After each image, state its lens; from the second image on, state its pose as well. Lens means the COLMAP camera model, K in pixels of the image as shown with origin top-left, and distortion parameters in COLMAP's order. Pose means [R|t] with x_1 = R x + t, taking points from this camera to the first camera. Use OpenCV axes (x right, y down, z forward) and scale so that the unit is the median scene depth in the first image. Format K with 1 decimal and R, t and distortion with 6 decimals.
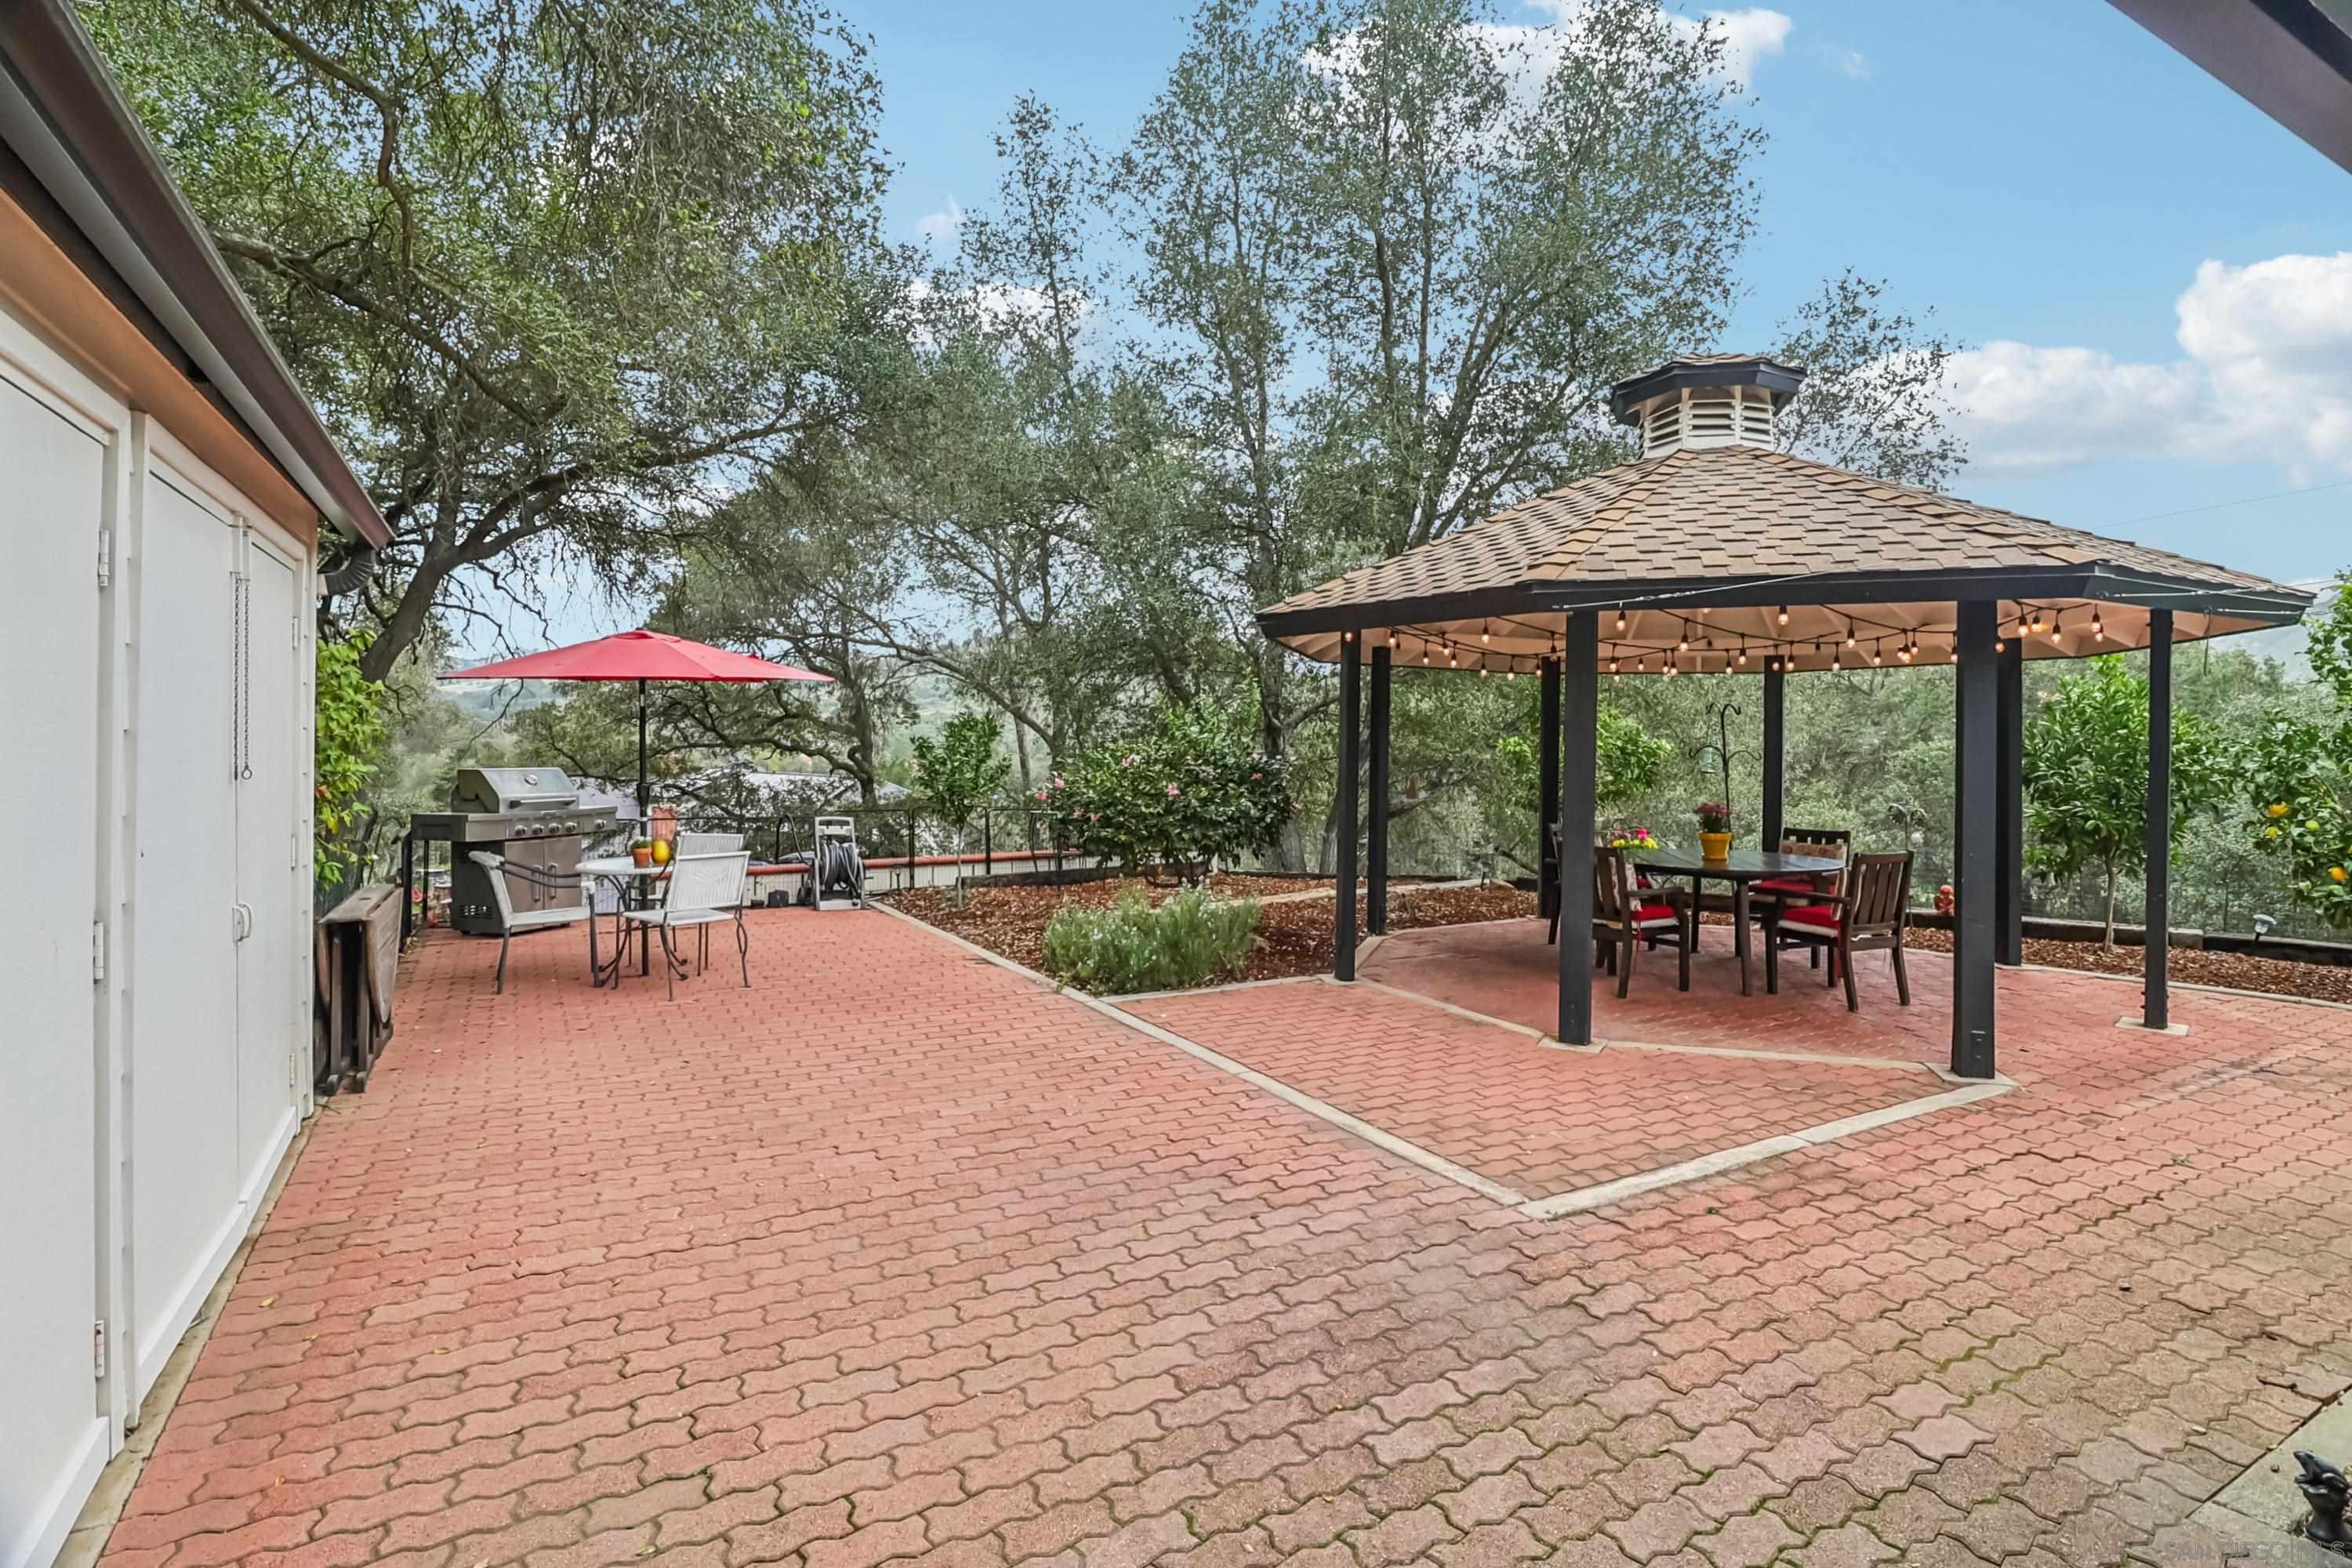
lens RADIAL K [[1187.8, 0, 1183.3], [0, 1187.8, 766.2], [0, 0, 1]] dist [-0.002402, -0.001427]
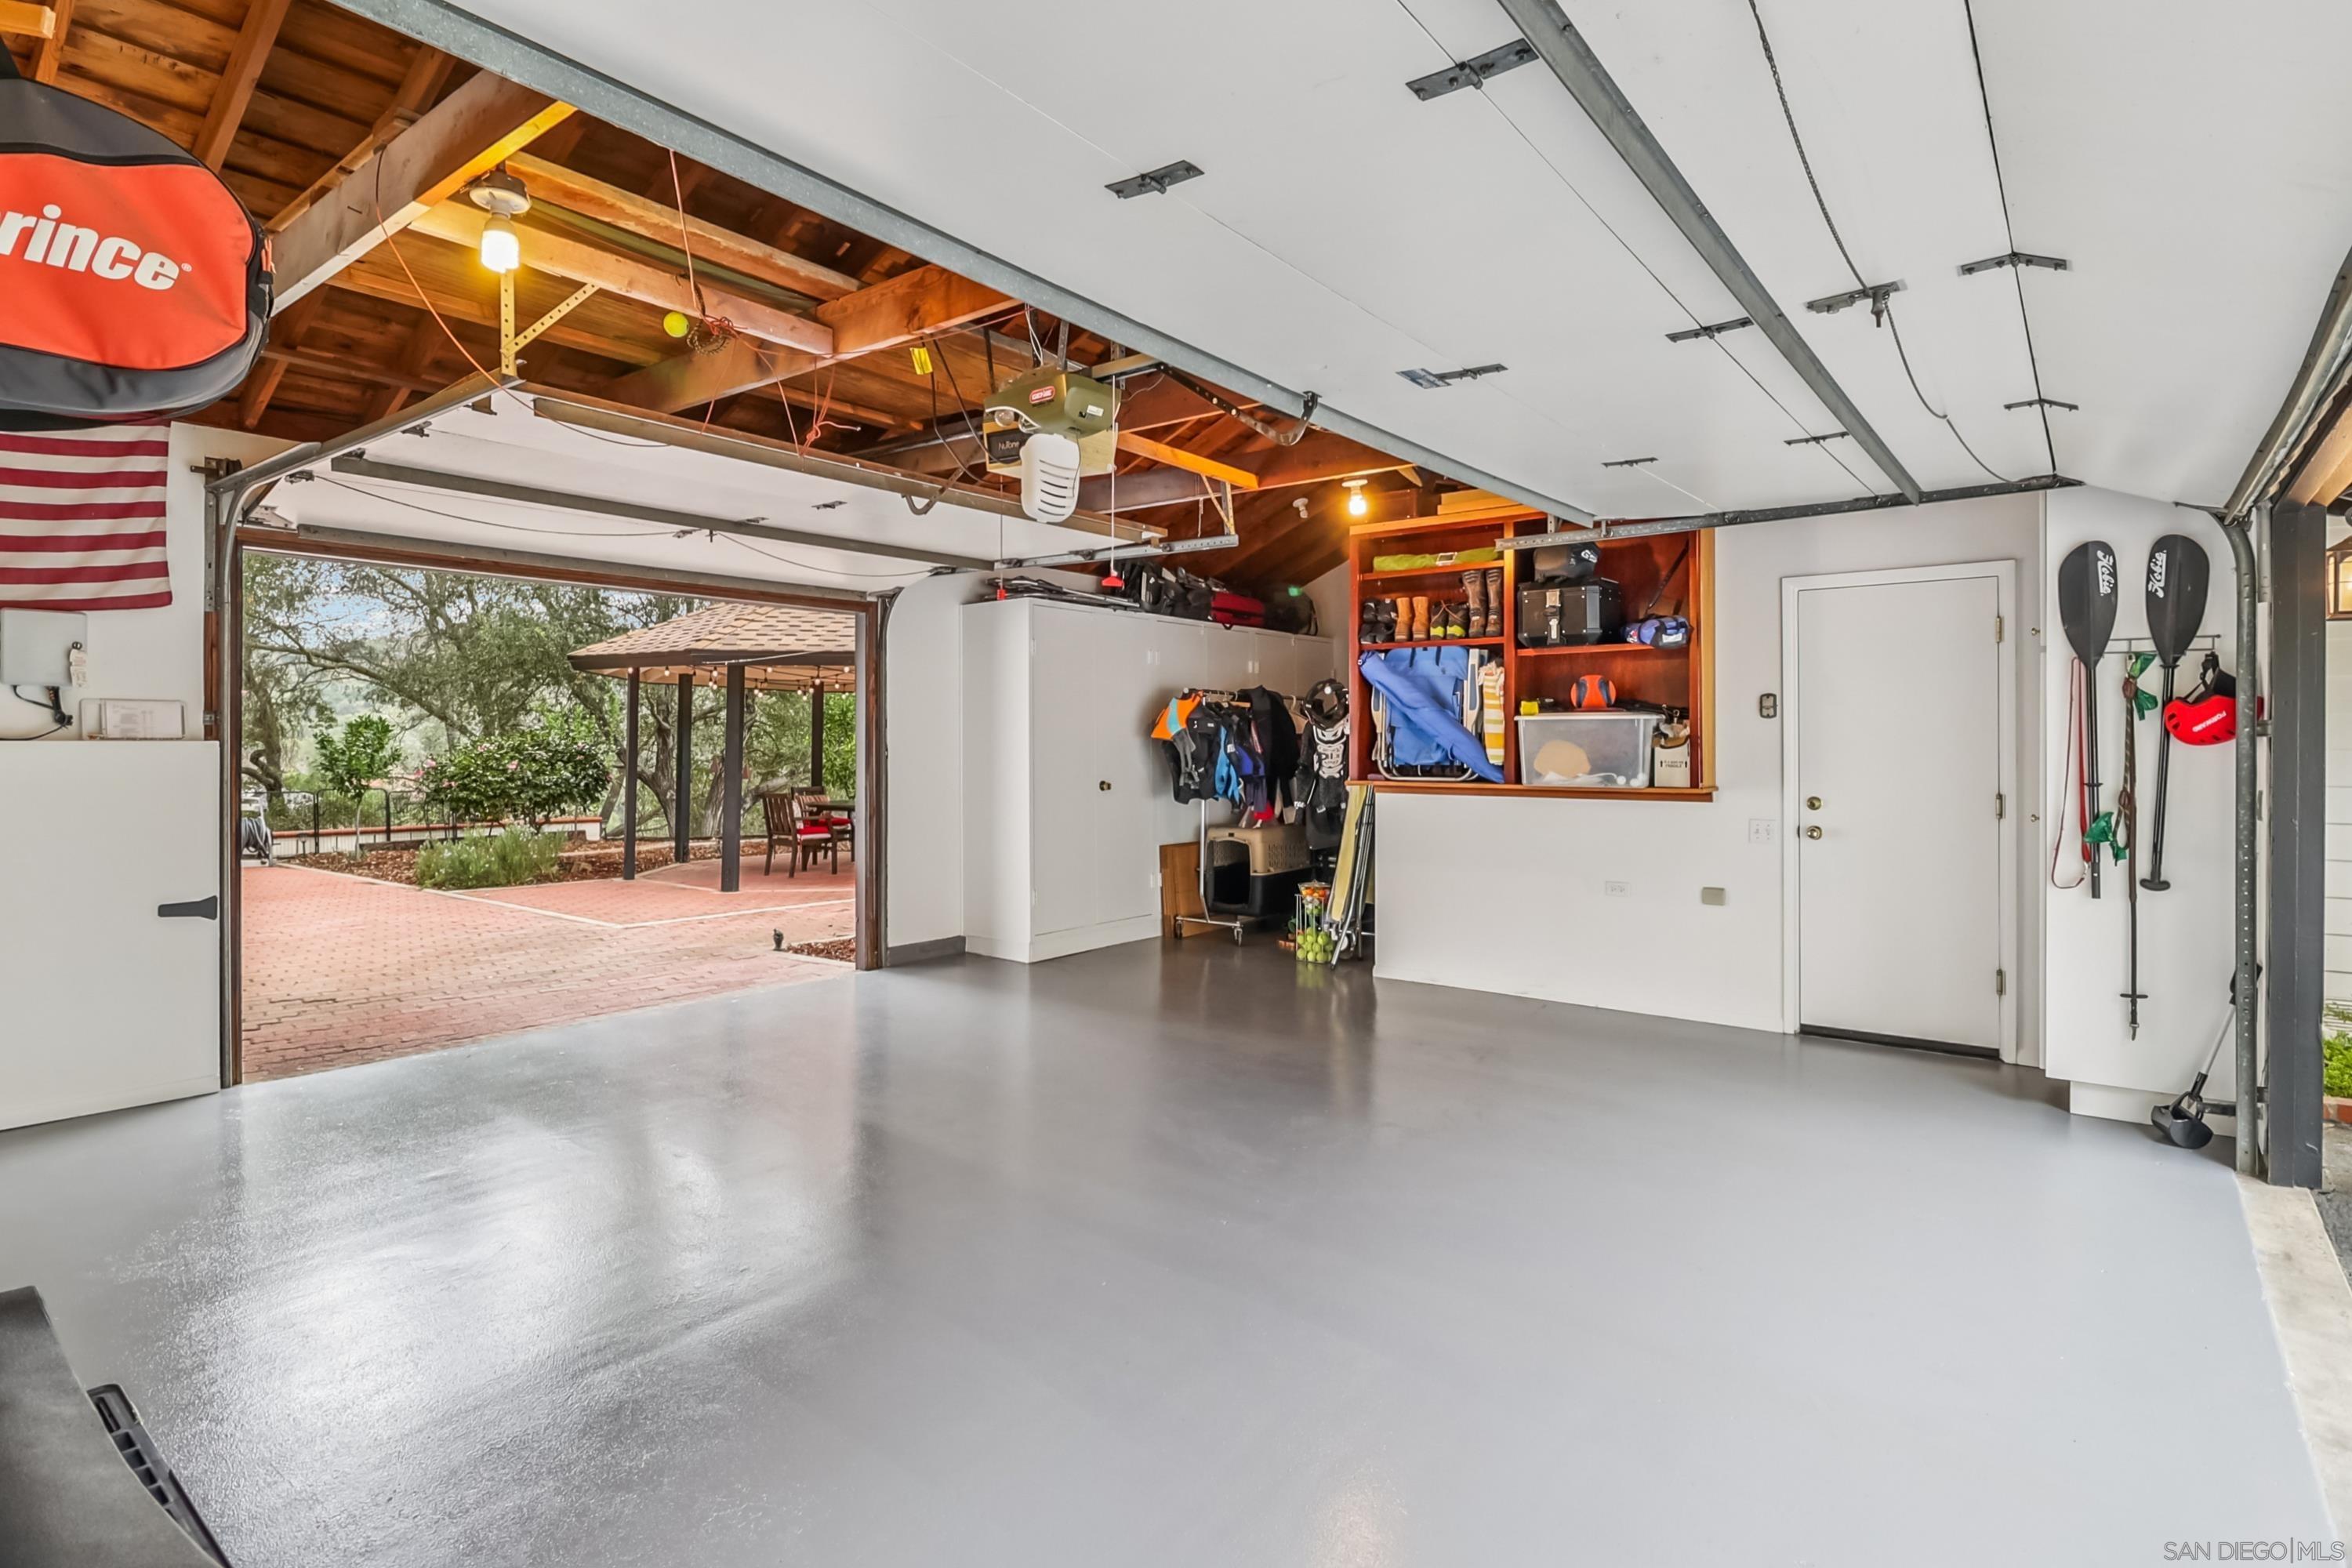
lens RADIAL K [[1187.8, 0, 1175.2], [0, 1187.8, 762.1], [0, 0, 1]] dist [-0.002402, -0.001427]
pose [[0.924860, -0.010344, 0.380168, 0.142809], [0.013597, 0.999890, -0.005871, 0.025264], [-0.380066, 0.010599, 0.924899, -0.537562]]
